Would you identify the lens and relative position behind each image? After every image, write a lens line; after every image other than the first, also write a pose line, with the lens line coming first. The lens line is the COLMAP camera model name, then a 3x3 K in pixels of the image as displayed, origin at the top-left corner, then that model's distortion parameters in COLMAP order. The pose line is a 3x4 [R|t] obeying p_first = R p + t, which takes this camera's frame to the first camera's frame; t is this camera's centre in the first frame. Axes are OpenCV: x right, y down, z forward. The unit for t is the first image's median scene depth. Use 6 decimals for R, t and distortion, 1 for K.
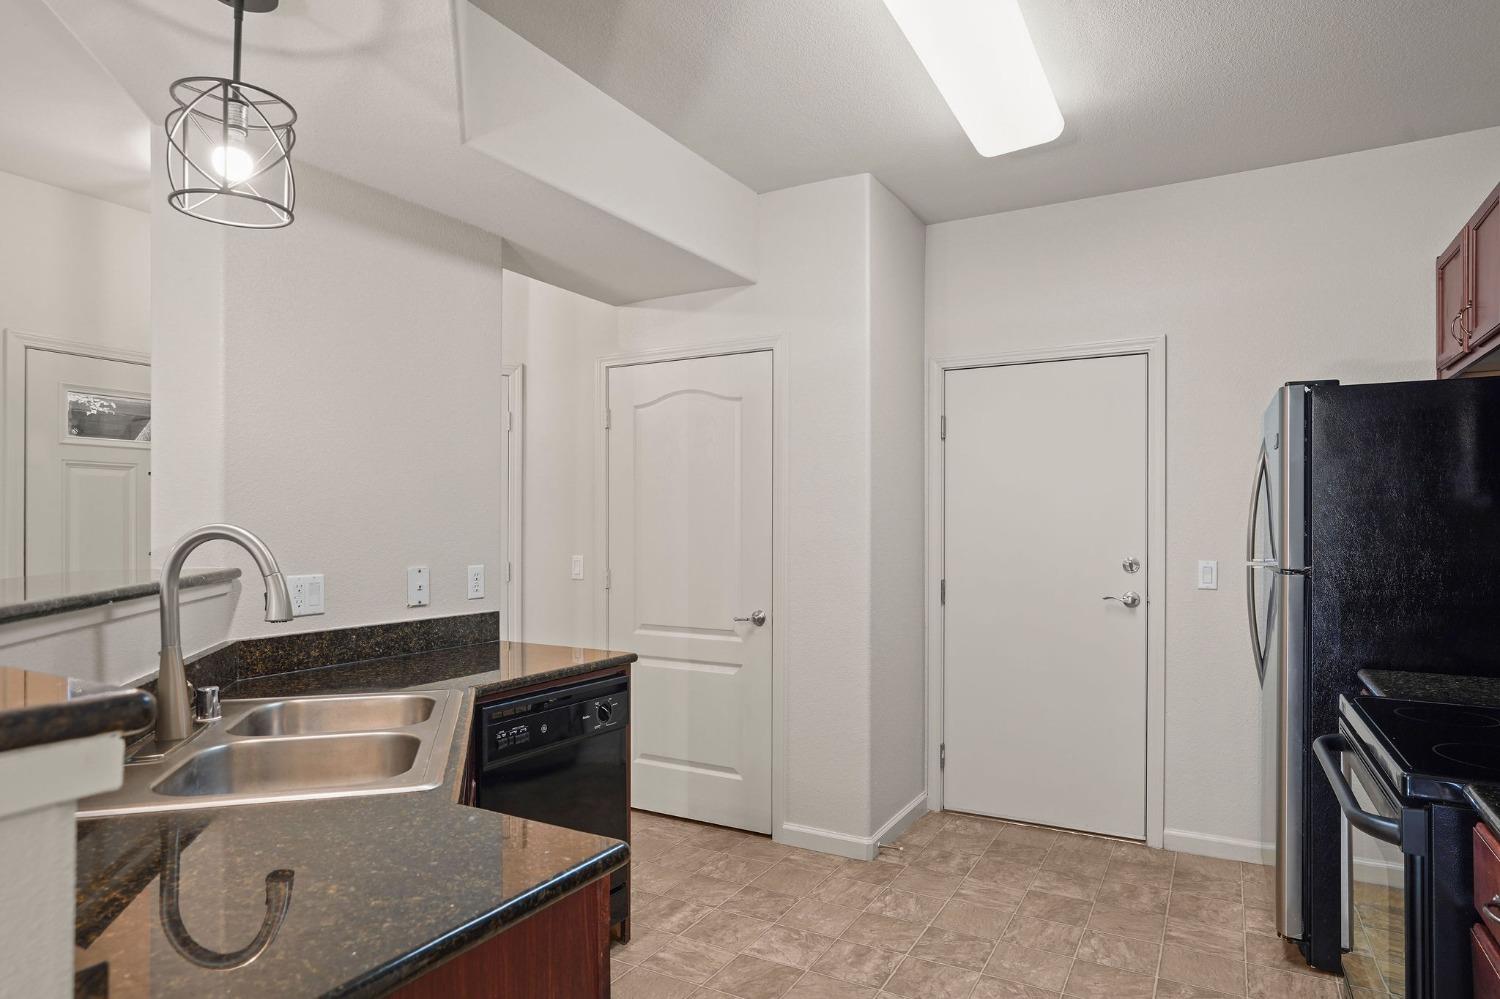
lens RADIAL K [[878.6, 0, 737.2], [0, 878.6, 526.7], [0, 0, 1]] dist [-0.003131, -0.000002]
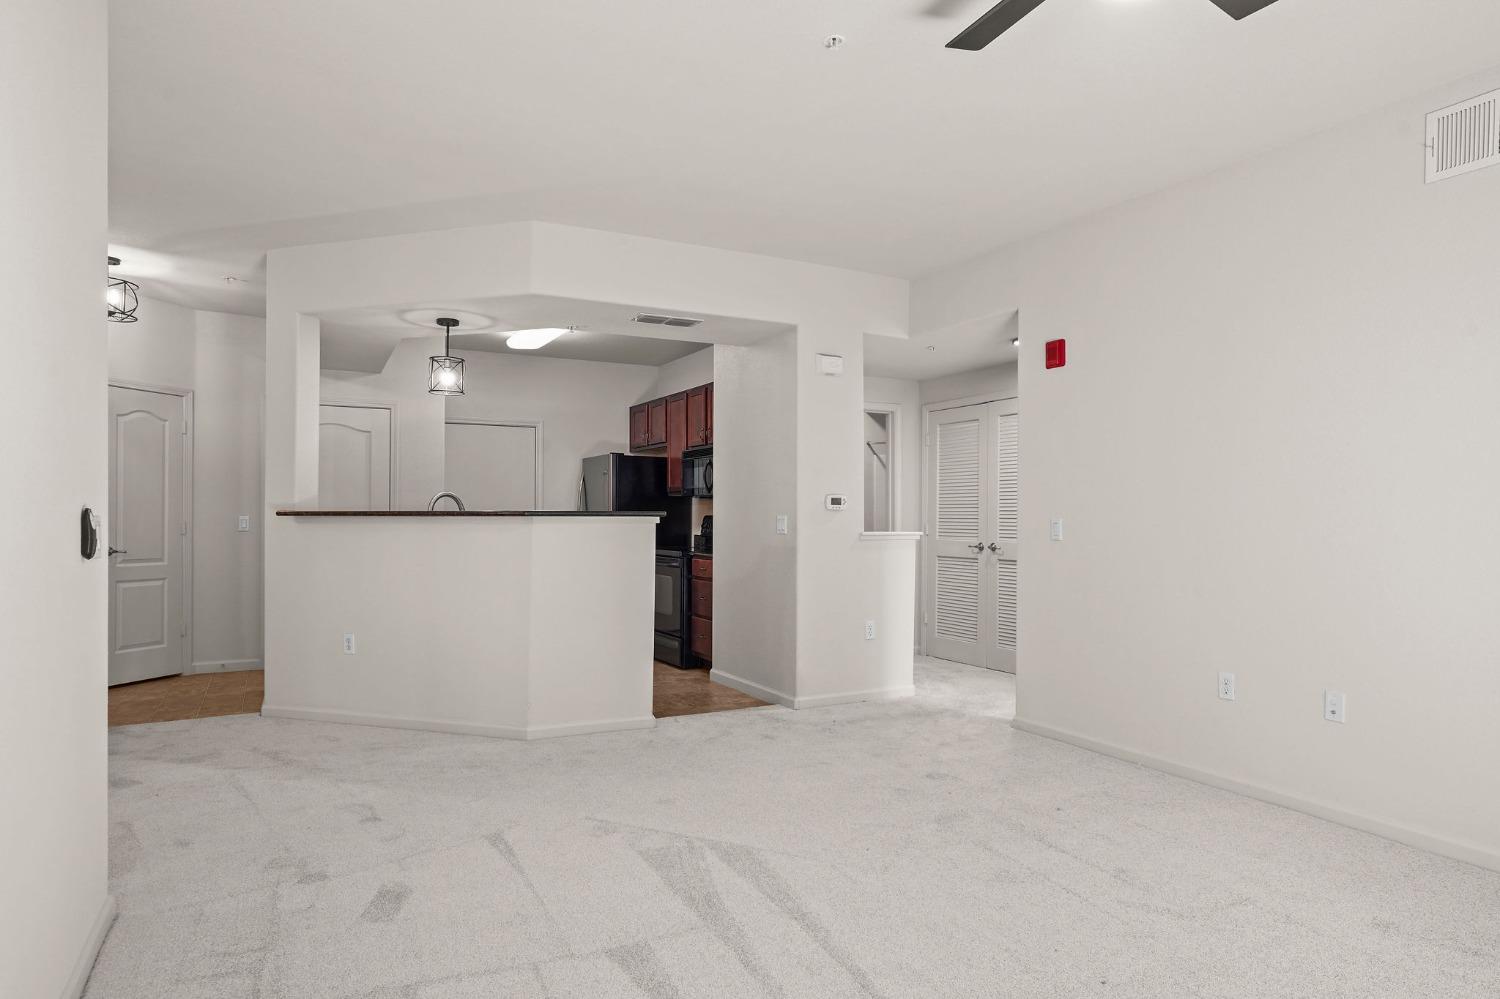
lens RADIAL K [[878.6, 0, 737.2], [0, 878.6, 526.7], [0, 0, 1]] dist [-0.003131, -0.000002]
pose [[0.549280, -0.009847, 0.835580, -1.200132], [-0.000944, 0.999923, 0.012404, 0.036378], [-0.835638, -0.007602, 0.549228, -0.735785]]
